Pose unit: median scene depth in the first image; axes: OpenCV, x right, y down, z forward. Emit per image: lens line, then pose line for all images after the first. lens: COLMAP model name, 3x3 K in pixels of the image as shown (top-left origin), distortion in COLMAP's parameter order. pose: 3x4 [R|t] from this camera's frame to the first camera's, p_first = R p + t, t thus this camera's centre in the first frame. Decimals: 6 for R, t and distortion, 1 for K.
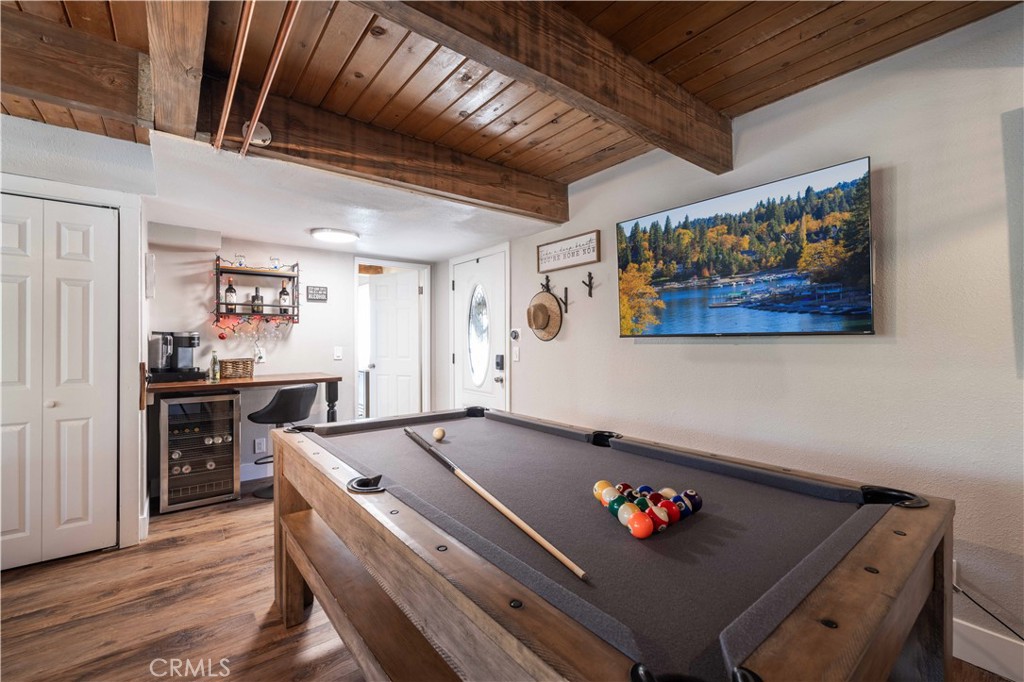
lens RADIAL K [[433.1, 0, 512.0], [0, 433.1, 341.0], [0, 0, 1]] dist [-0.000314, -0.000021]
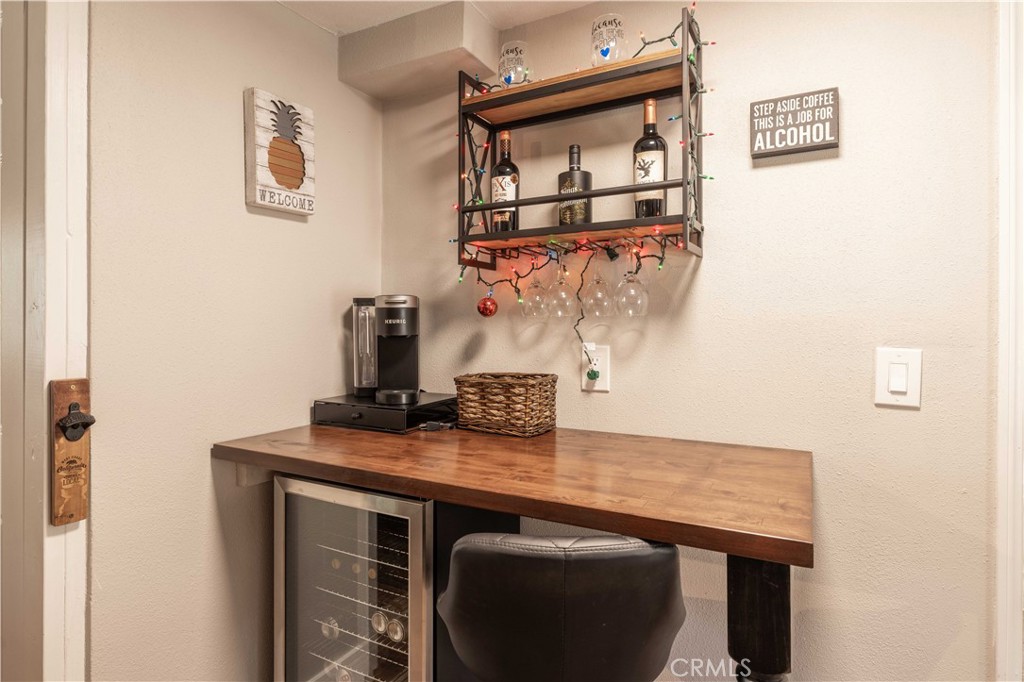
lens RADIAL K [[541.9, 0, 510.1], [0, 541.9, 322.6], [0, 0, 1]] dist [0.002094, 0.000272]
pose [[0.383194, 0.000008, -0.923668, -0.247764], [0.001516, 0.999999, 0.000638, 0.000753], [0.923667, -0.001645, 0.383193, 0.795127]]
